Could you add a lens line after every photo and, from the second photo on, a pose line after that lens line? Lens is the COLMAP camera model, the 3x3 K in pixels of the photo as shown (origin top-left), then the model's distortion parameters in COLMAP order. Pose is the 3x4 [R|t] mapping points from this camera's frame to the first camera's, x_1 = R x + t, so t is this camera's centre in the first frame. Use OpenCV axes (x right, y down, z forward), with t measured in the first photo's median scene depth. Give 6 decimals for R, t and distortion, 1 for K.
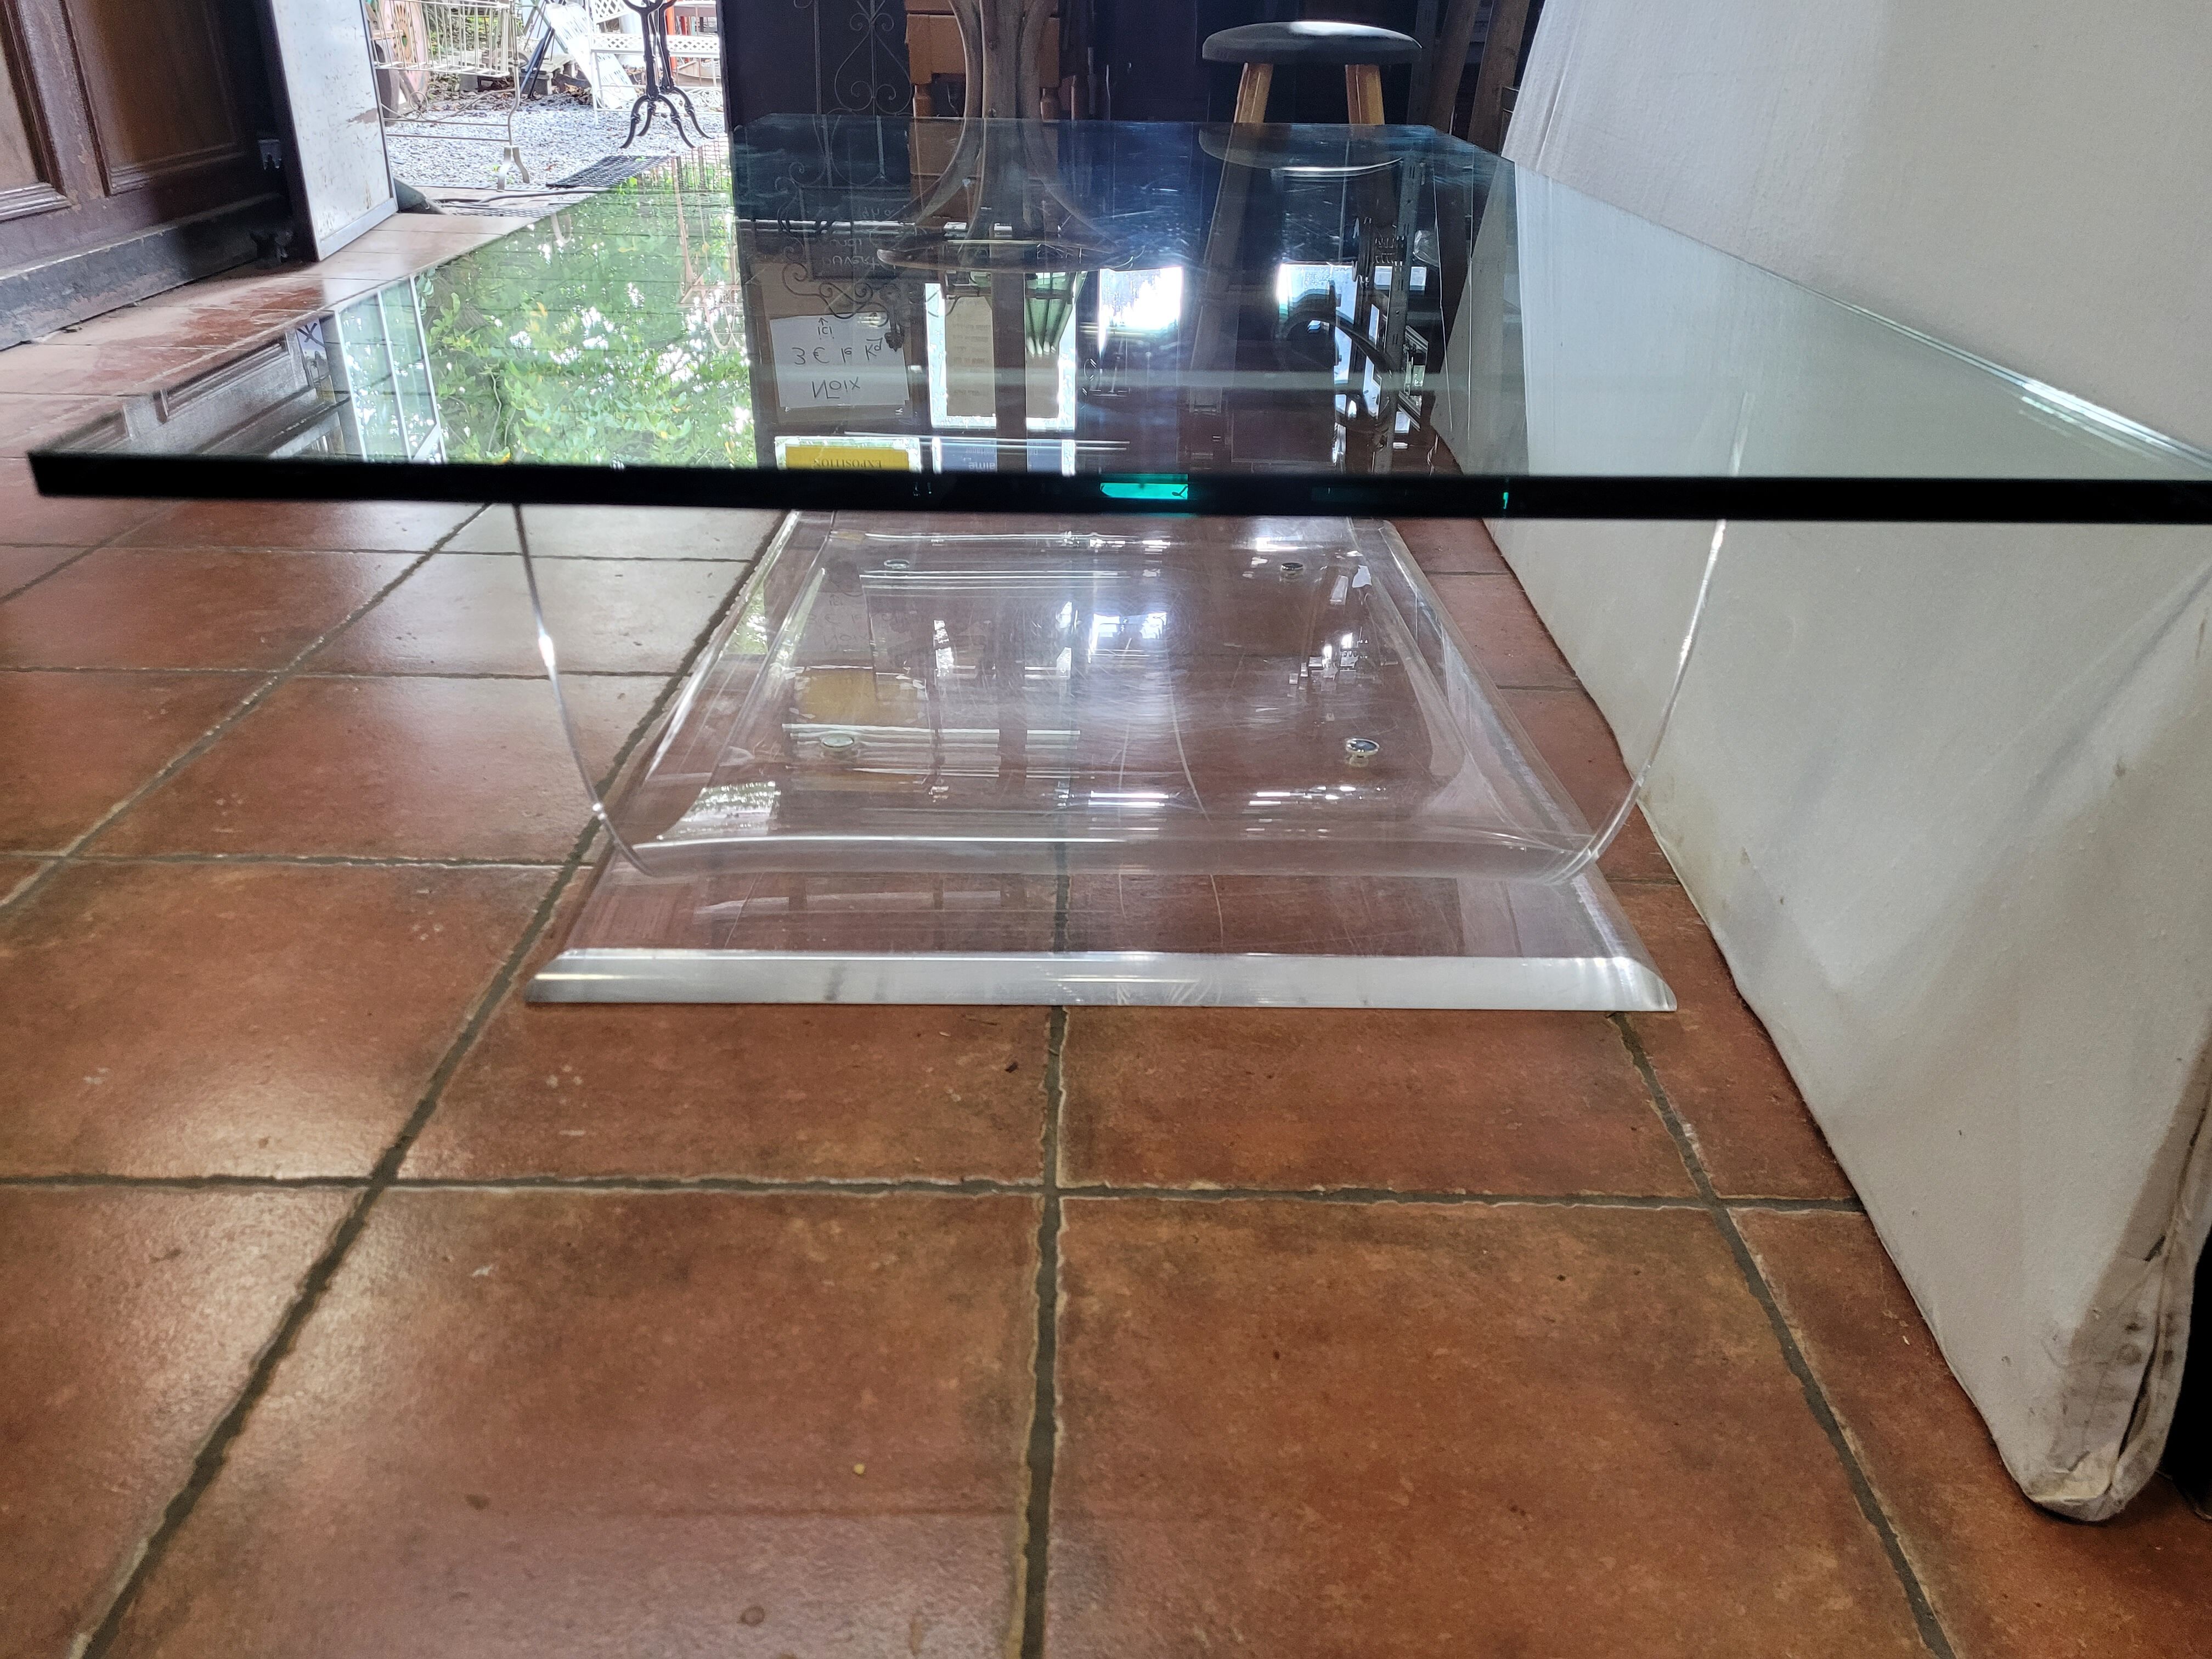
lens RADIAL K [[1663.8, 0, 1097.3], [0, 1663.8, 837.1], [0, 0, 1]] dist [0.056113, -0.048770]
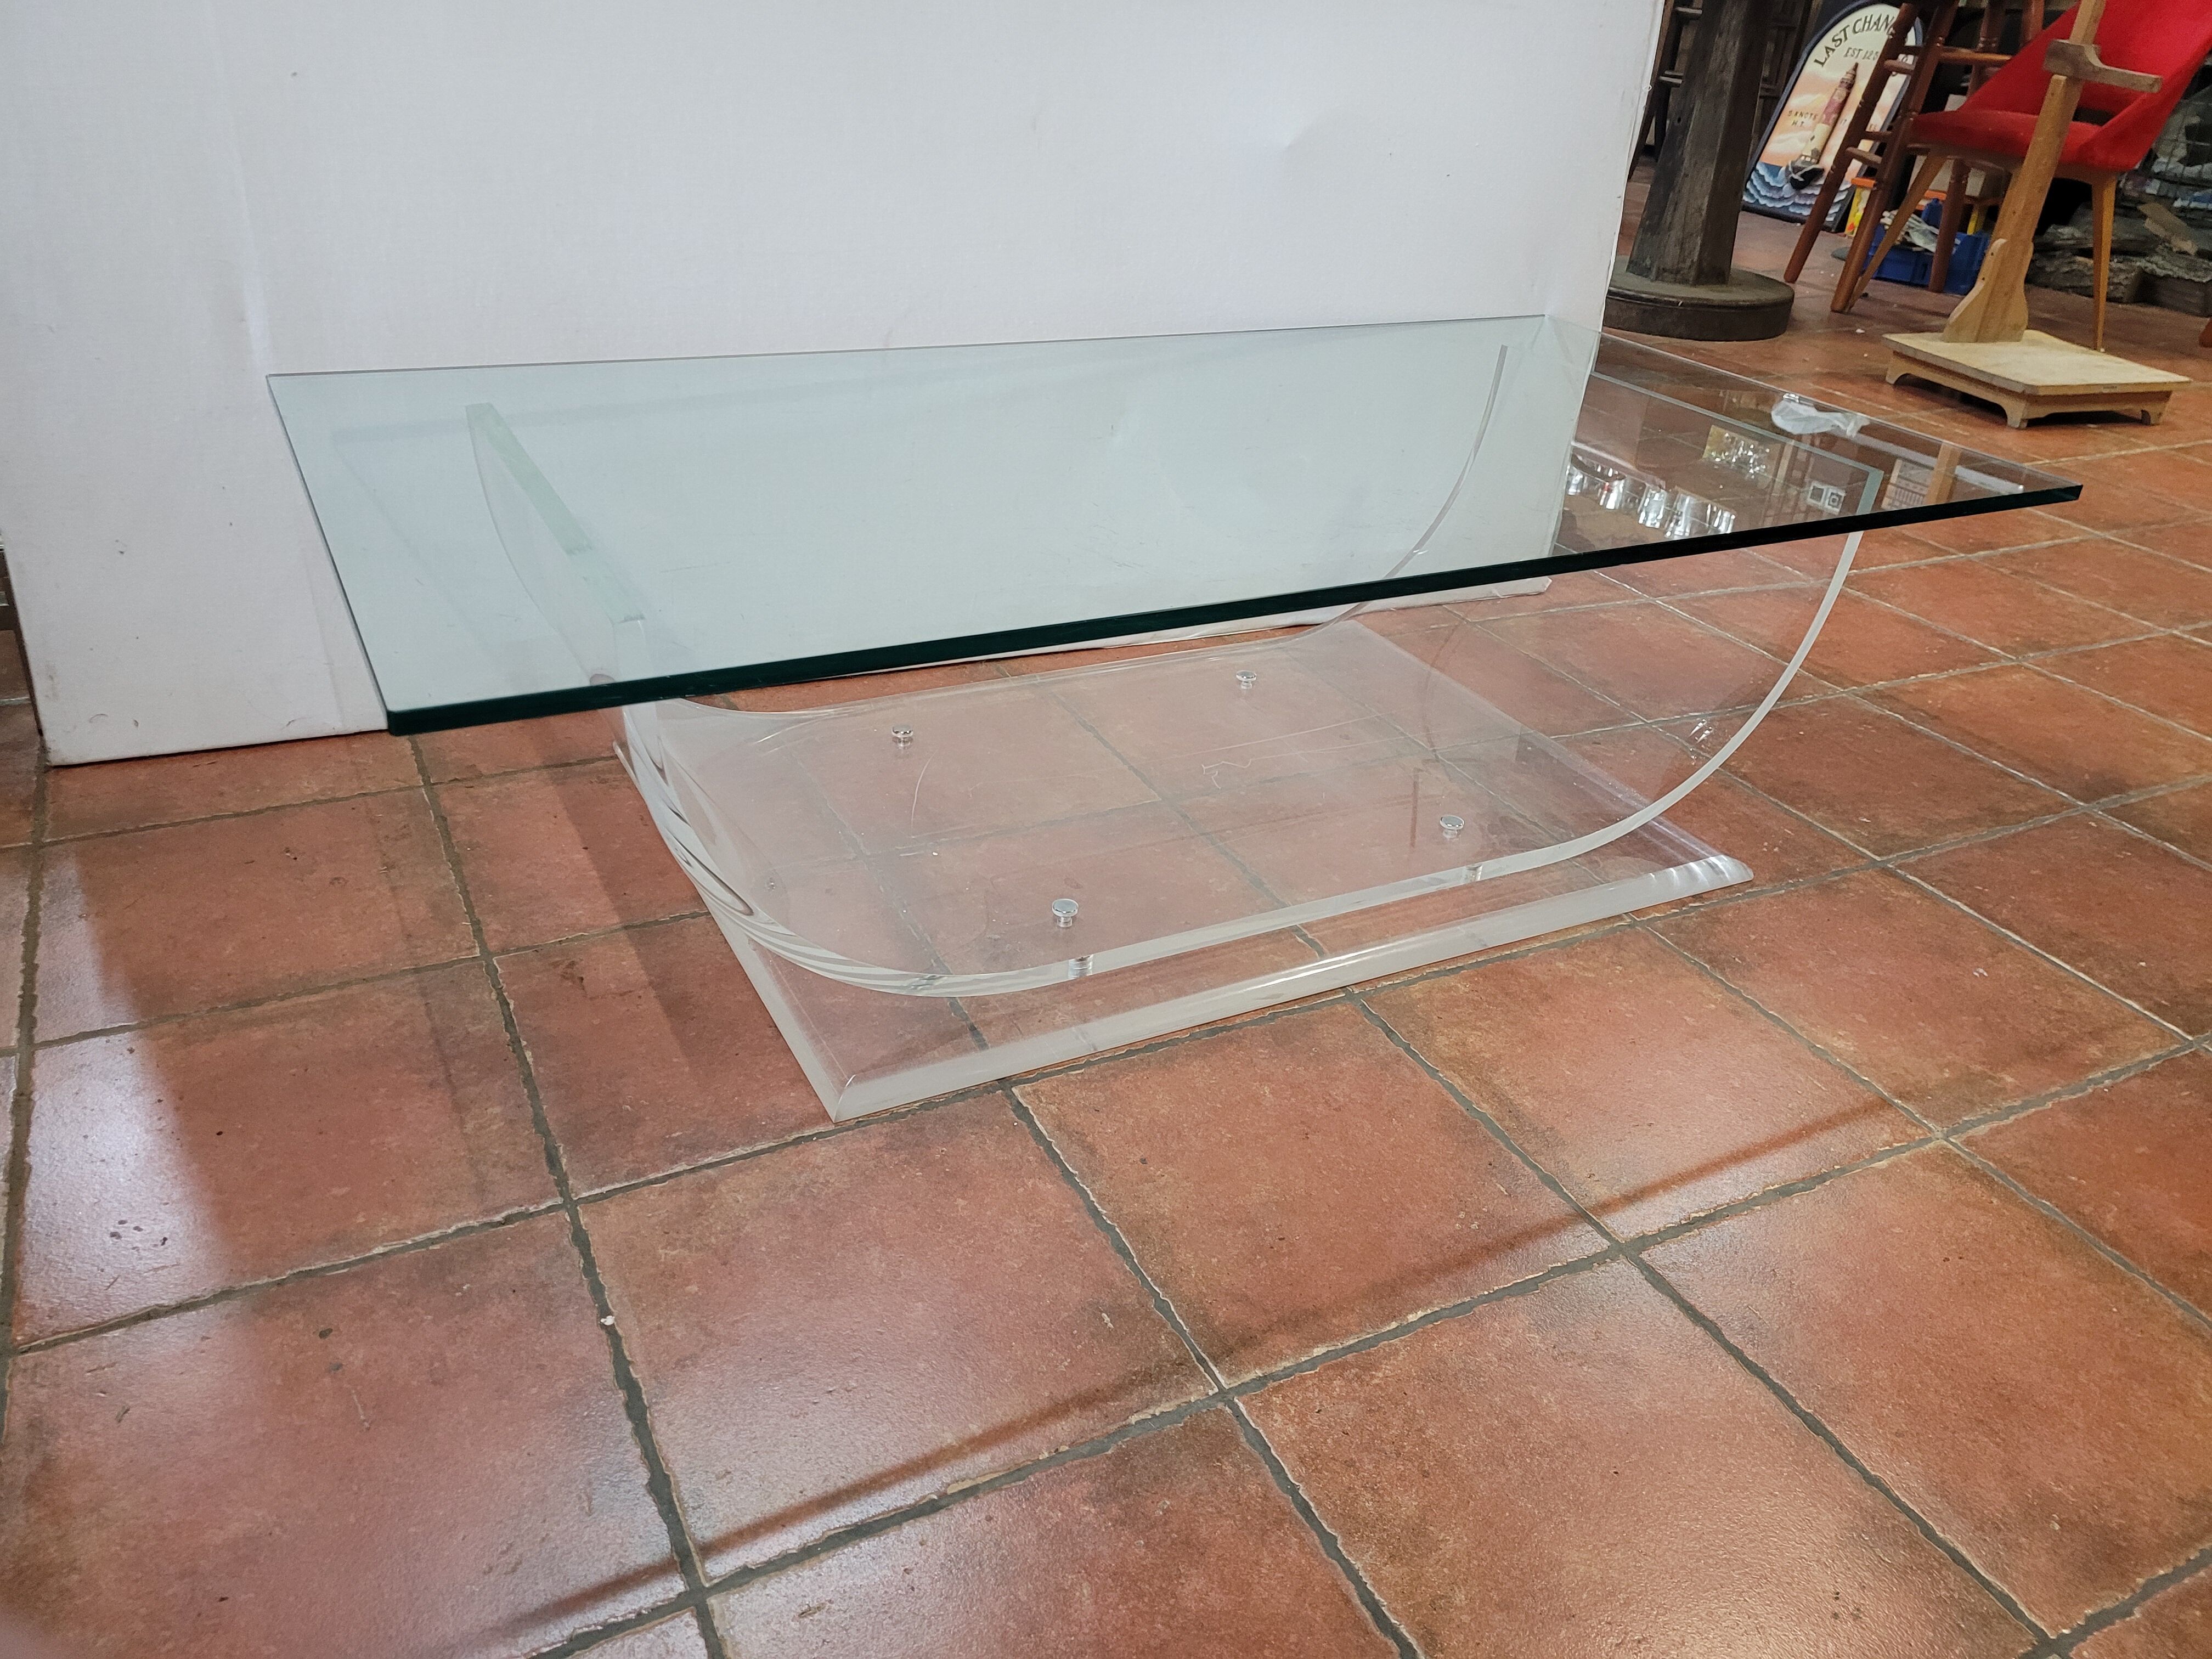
lens RADIAL K [[1663.8, 0, 1101.4], [0, 1663.8, 774.0], [0, 0, 1]] dist [0.056113, -0.048770]
pose [[-0.461081, -0.449290, 0.765207, -1.666165], [0.330620, 0.713268, 0.618012, -1.617079], [-0.823465, 0.537947, -0.180330, 2.304724]]
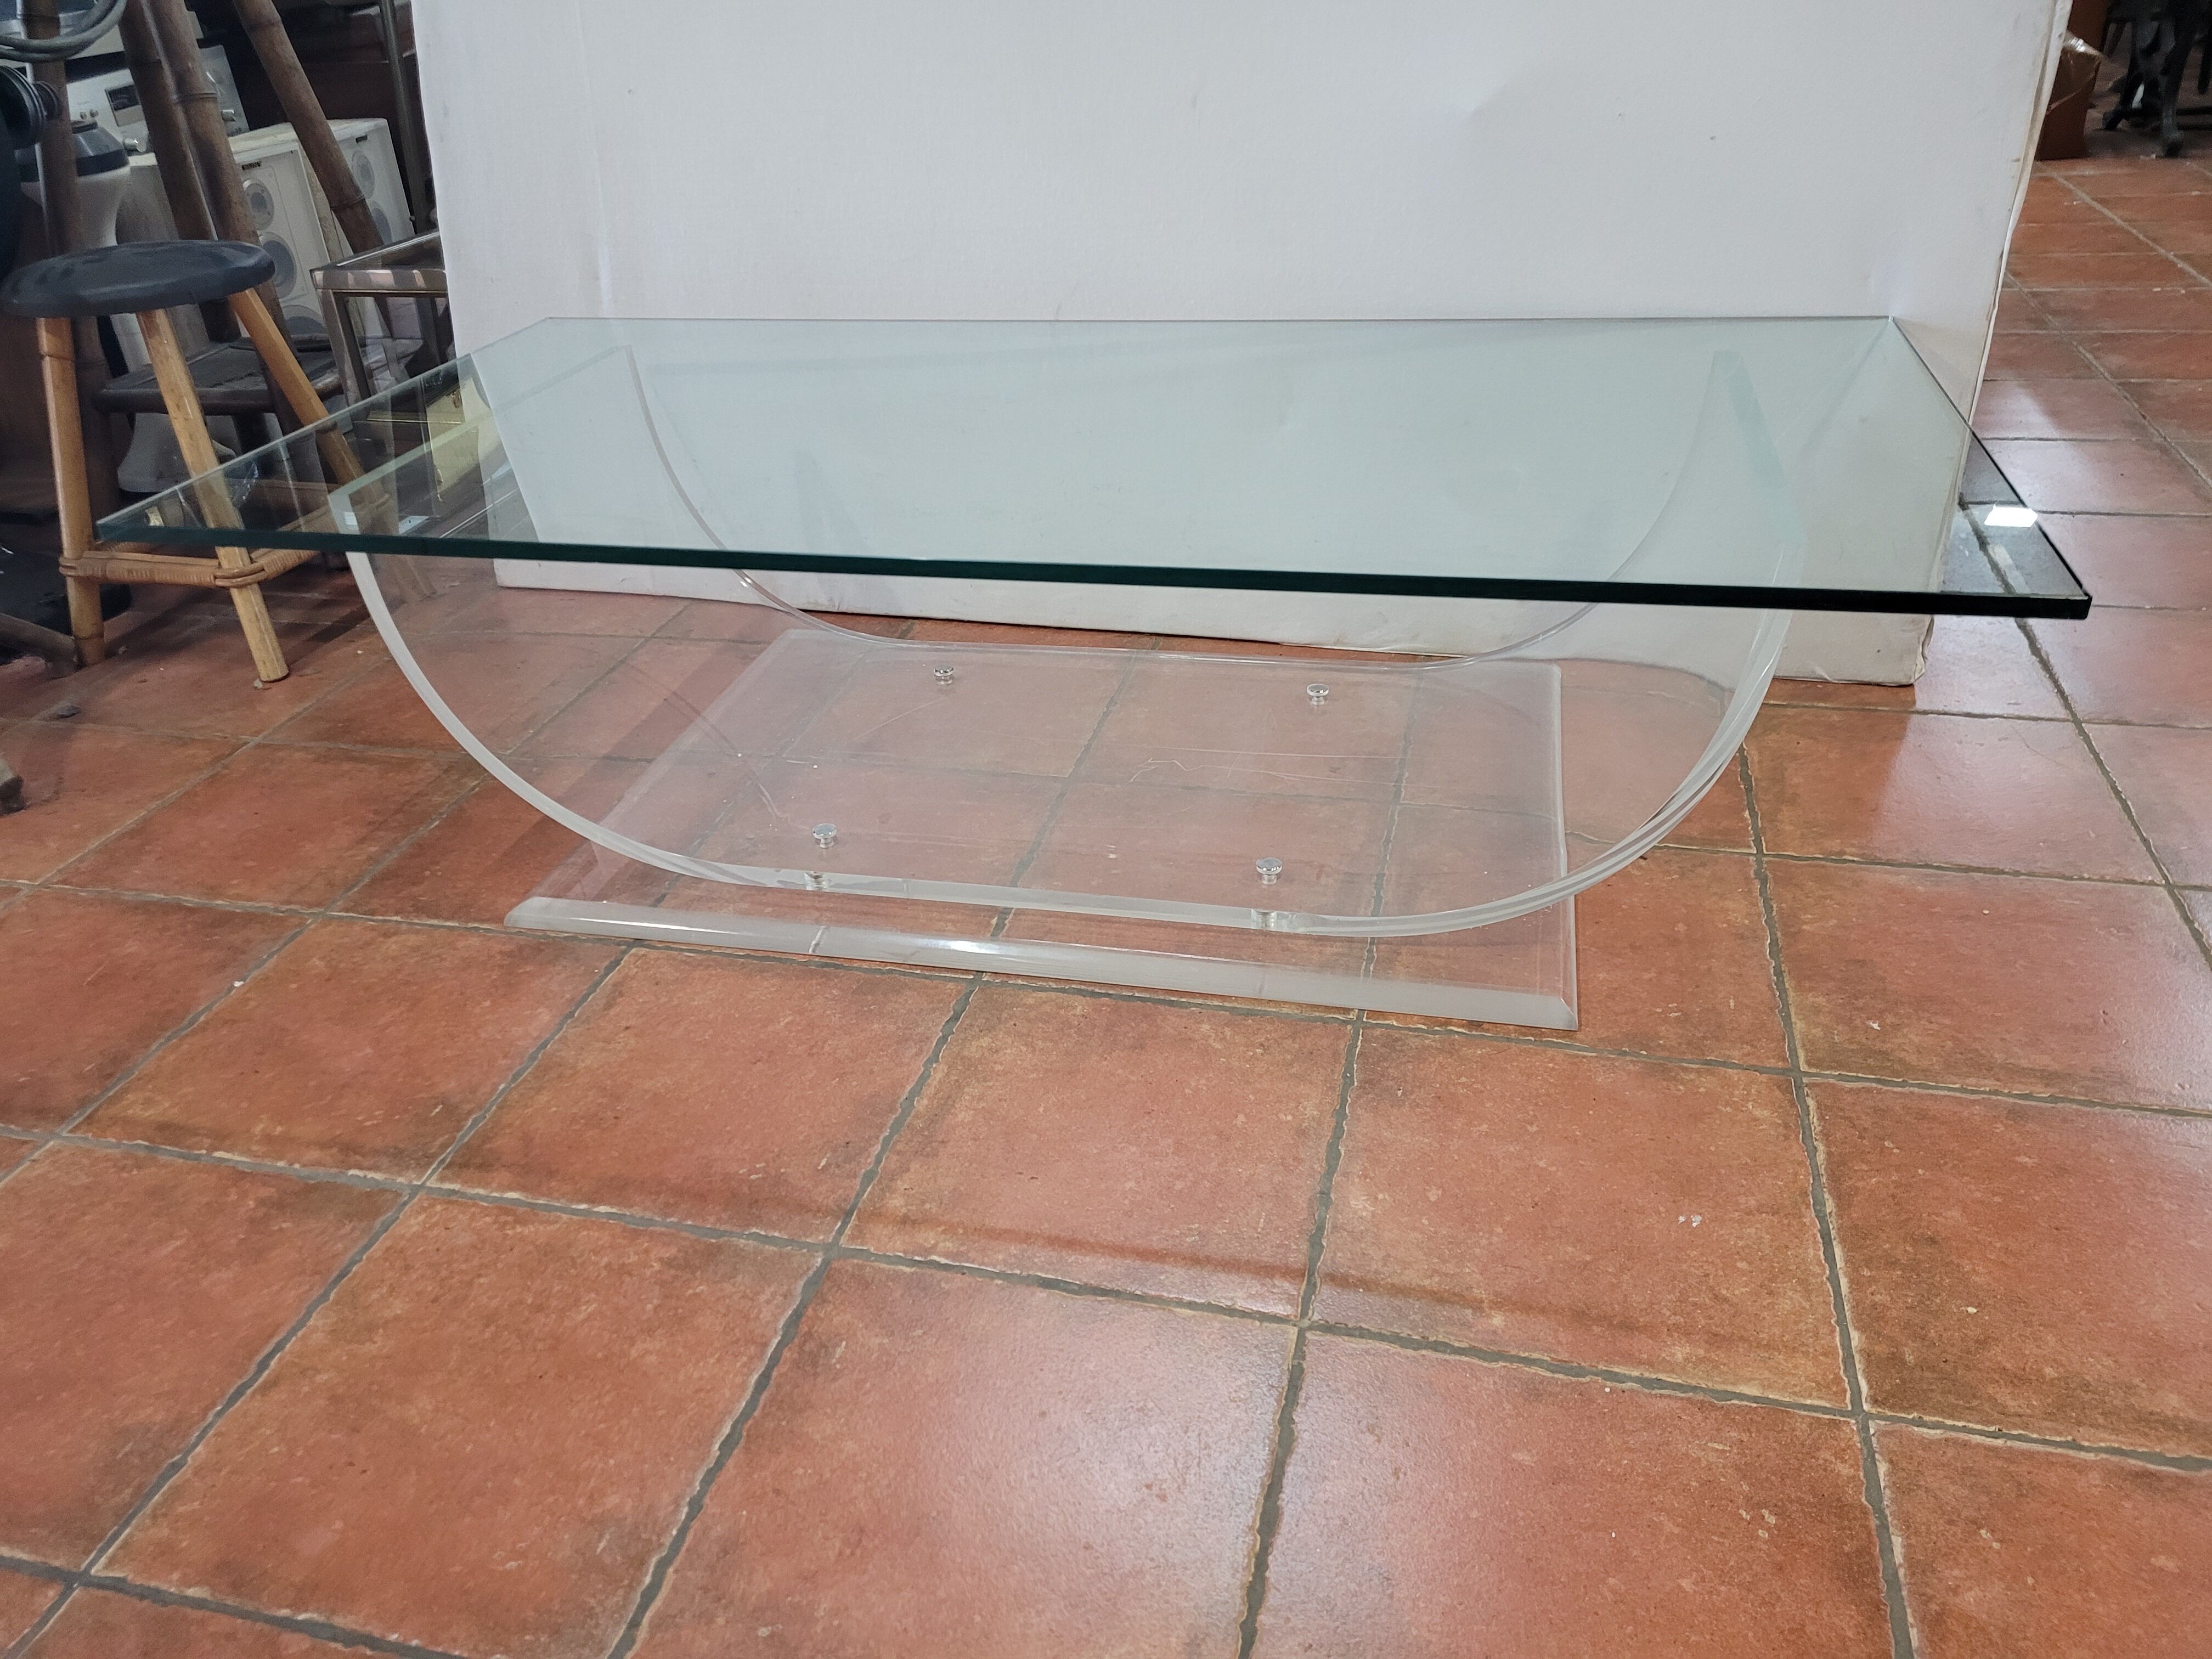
lens RADIAL K [[1663.8, 0, 1085.0], [0, 1663.8, 824.7], [0, 0, 1]] dist [0.056113, -0.048770]
pose [[0.249117, -0.504605, 0.826628, -1.911726], [0.492035, 0.801118, 0.340751, -0.901717], [-0.834172, 0.321843, 0.447856, 0.851663]]
